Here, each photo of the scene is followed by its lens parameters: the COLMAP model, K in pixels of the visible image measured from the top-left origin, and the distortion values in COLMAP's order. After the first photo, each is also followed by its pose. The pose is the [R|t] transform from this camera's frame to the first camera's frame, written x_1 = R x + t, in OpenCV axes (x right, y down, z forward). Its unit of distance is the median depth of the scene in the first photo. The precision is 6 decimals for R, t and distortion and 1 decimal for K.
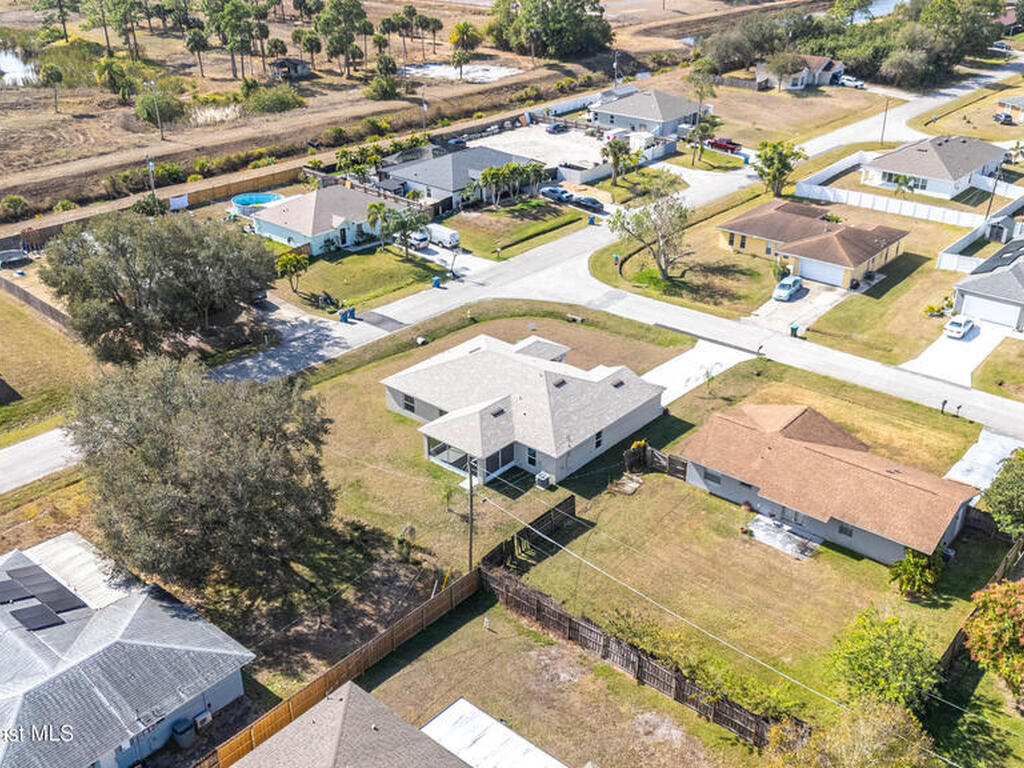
lens RADIAL K [[995.9, 0, 512.0], [0, 995.9, 384.0], [0, 0, 1]] dist [0.137672, -0.290310]
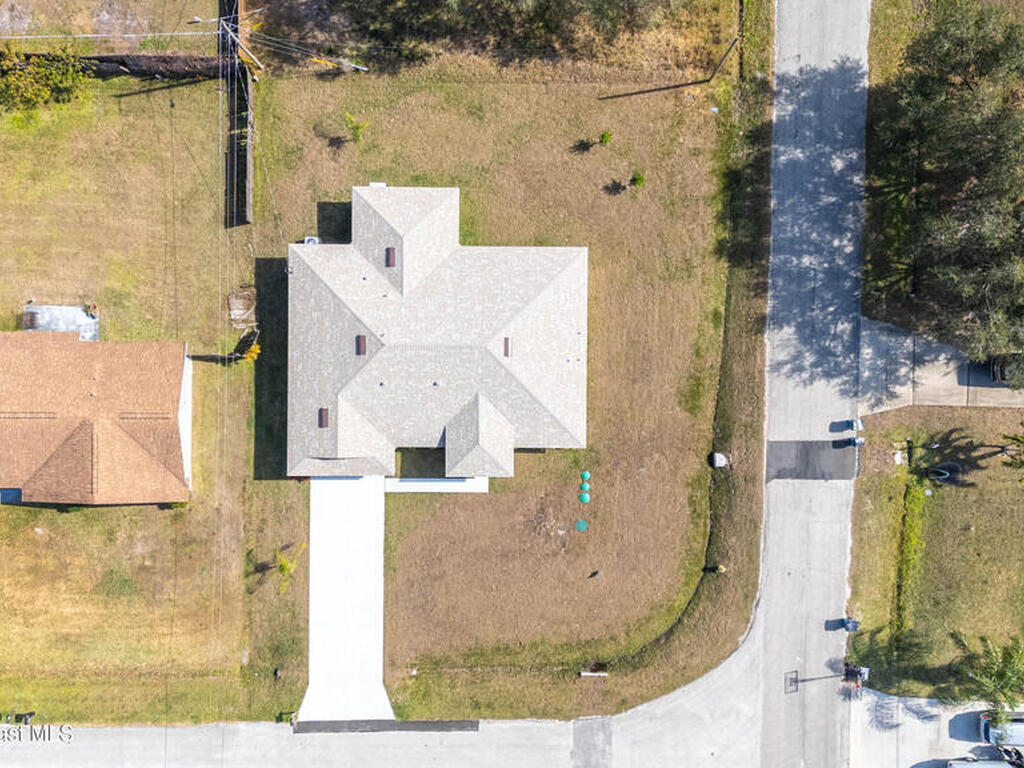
lens RADIAL K [[995.9, 0, 512.0], [0, 995.9, 384.0], [0, 0, 1]] dist [0.137672, -0.290310]
pose [[-0.761966, 0.647583, -0.006593, -0.013920], [-0.298074, -0.341649, 0.891307, -0.592830], [0.574943, 0.681111, 0.453353, 0.584205]]
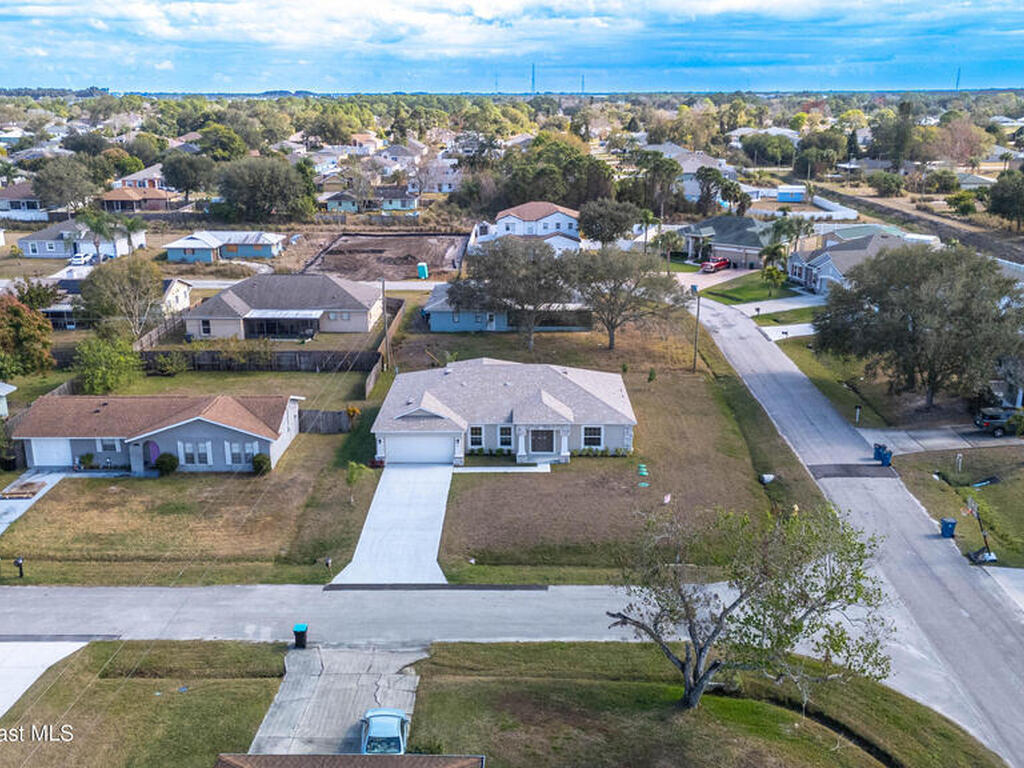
lens RADIAL K [[995.9, 0, 512.0], [0, 995.9, 384.0], [0, 0, 1]] dist [0.137672, -0.290310]
pose [[-0.764769, 0.181792, -0.618126, 0.484612], [-0.287111, 0.762696, 0.579536, -0.463100], [0.576798, 0.620682, -0.531092, 1.247368]]
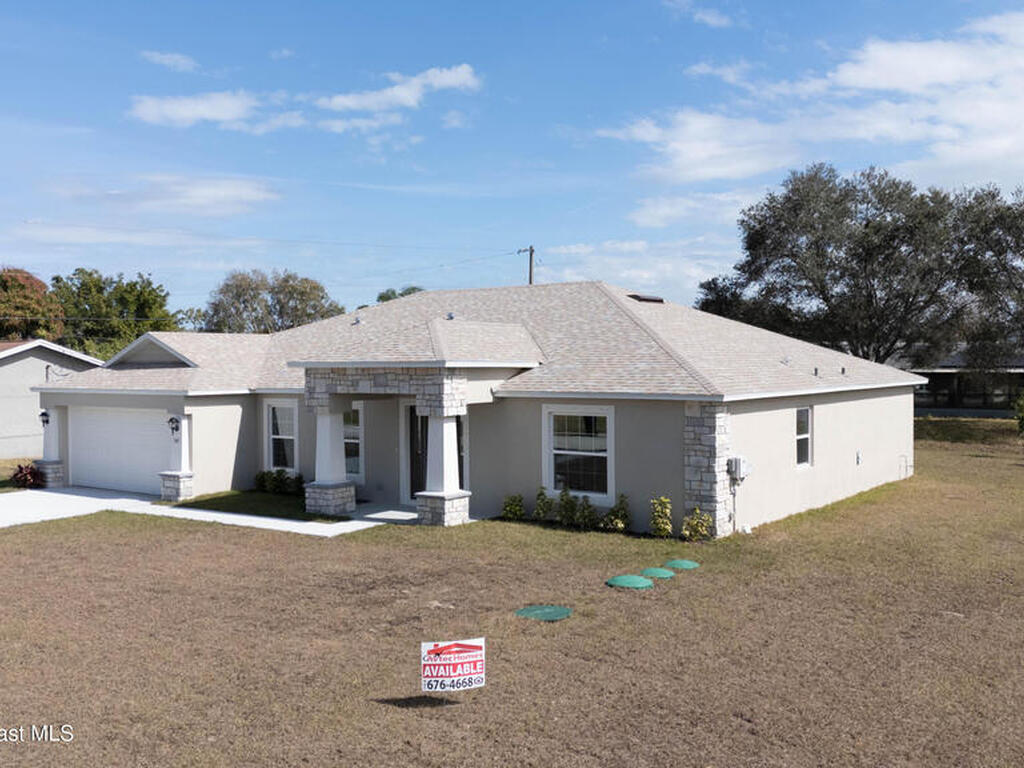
lens RADIAL K [[995.9, 0, 512.0], [0, 995.9, 384.0], [0, 0, 1]] dist [0.137672, -0.290310]
pose [[-0.997082, 0.009476, -0.075749, 0.020888], [-0.027226, 0.882873, 0.468823, -0.127907], [0.071319, 0.469517, -0.880038, 1.079141]]
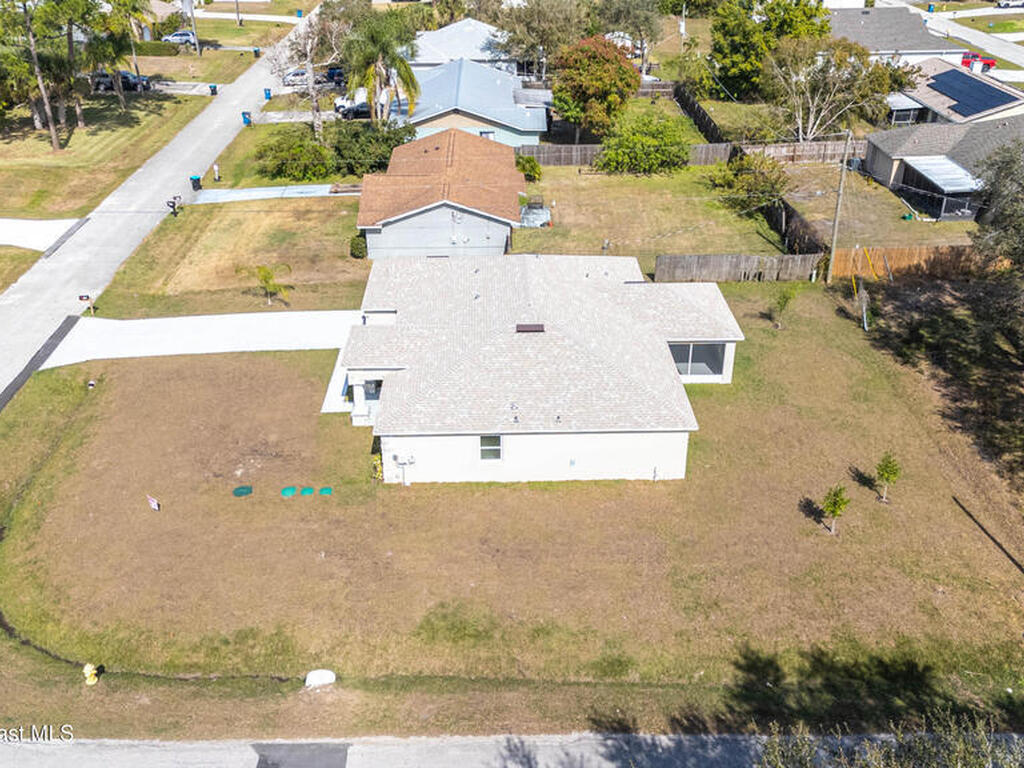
lens RADIAL K [[995.9, 0, 512.0], [0, 995.9, 384.0], [0, 0, 1]] dist [0.137672, -0.290310]
pose [[-0.670680, -0.343977, 0.657167, -0.319122], [0.333773, 0.651253, 0.681517, -0.310328], [-0.662408, 0.676424, -0.321972, 1.010728]]
